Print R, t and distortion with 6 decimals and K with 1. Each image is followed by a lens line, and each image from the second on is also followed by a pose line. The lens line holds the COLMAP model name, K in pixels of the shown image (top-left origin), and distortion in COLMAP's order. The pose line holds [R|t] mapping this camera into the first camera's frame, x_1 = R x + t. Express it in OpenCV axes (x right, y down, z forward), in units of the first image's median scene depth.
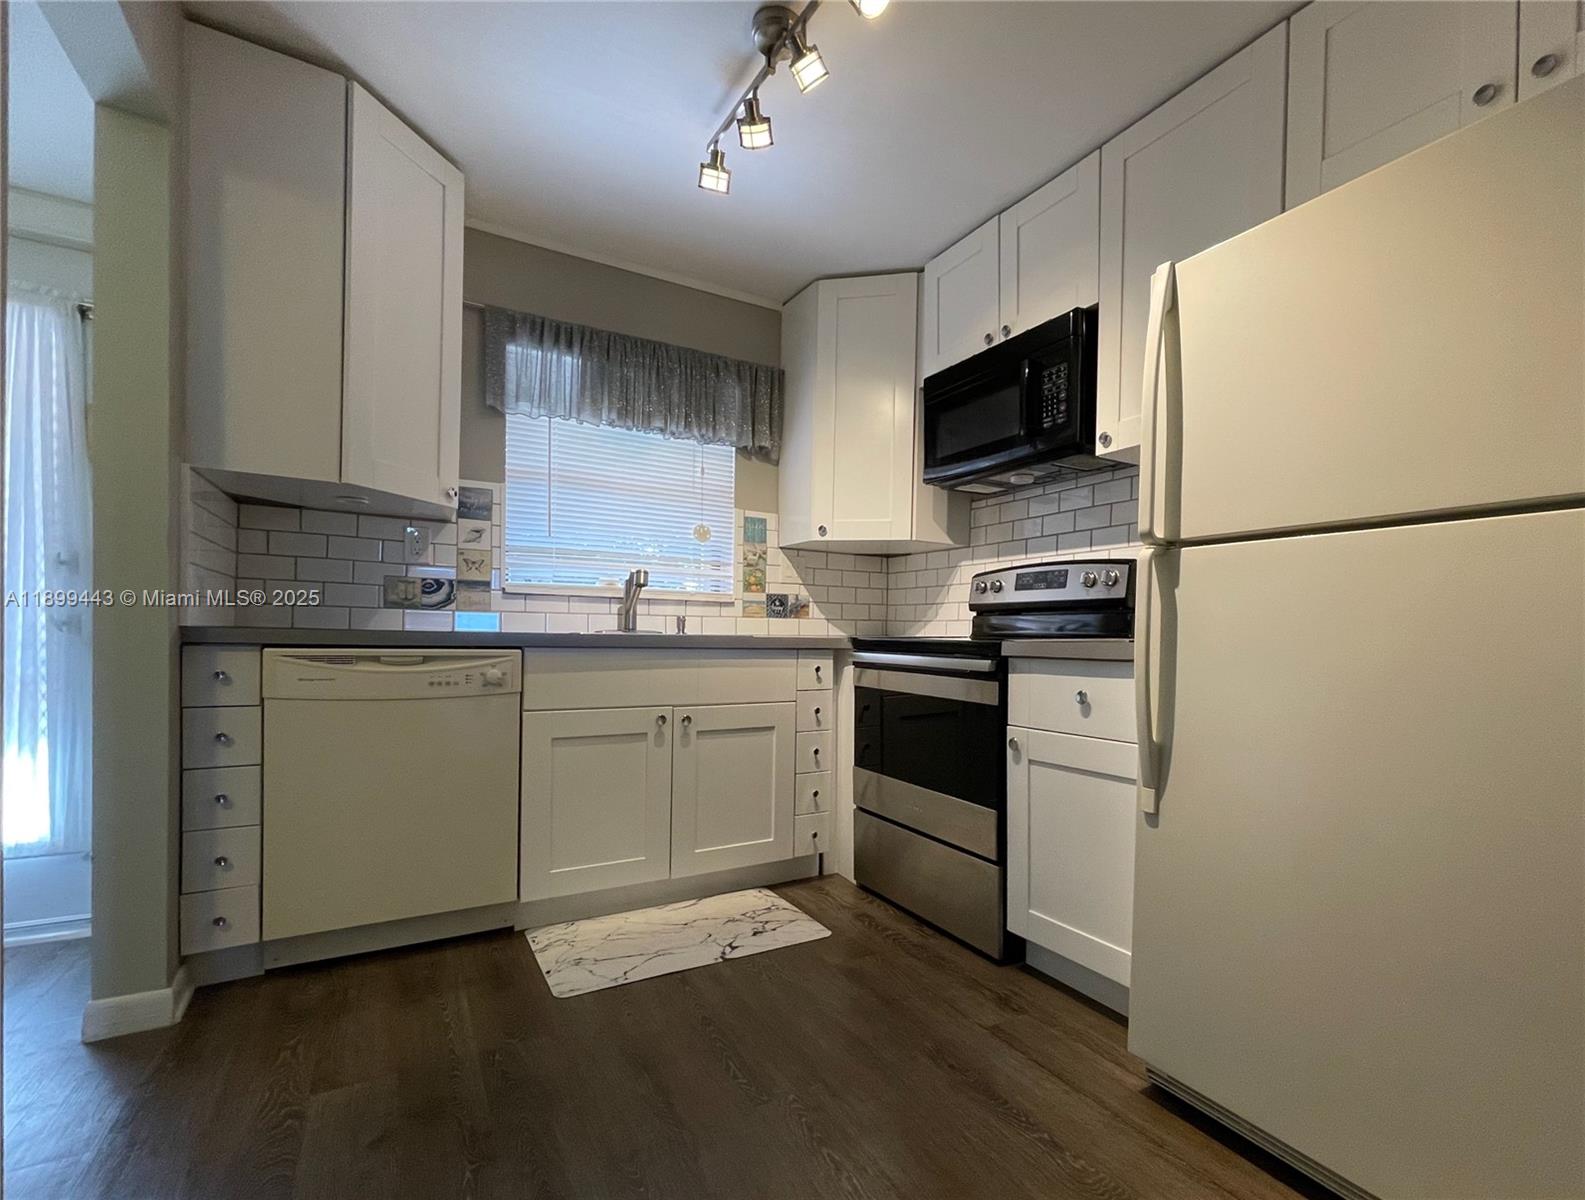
lens RADIAL K [[696.6, 0, 794.8], [0, 696.6, 649.6], [0, 0, 1]] dist [0.000181, 0.000660]
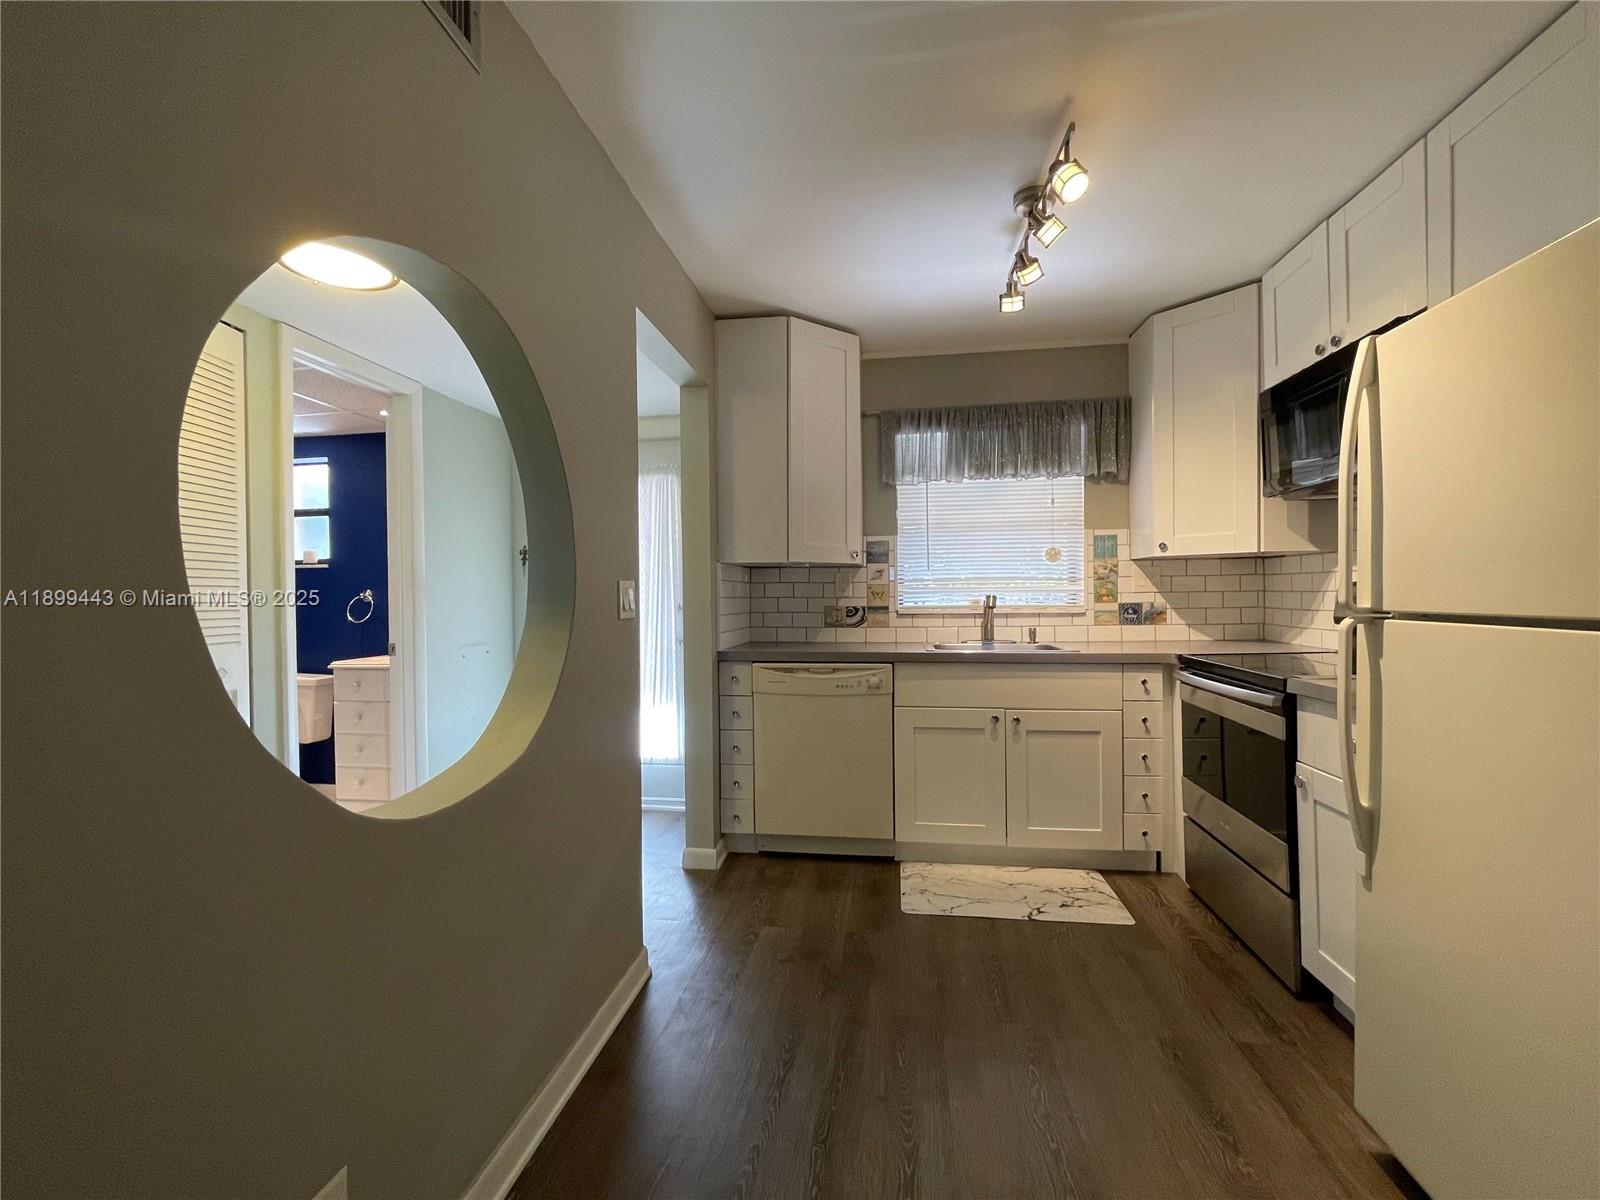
lens RADIAL K [[647.8, 0, 800.0], [0, 647.8, 600.0], [0, 0, 1]] dist [-0.002864, -0.000025]
pose [[0.782241, -0.029823, -0.622261, 0.270648], [0.019920, 0.999540, -0.022862, -0.096656], [0.622657, 0.005488, 0.782476, -0.151423]]
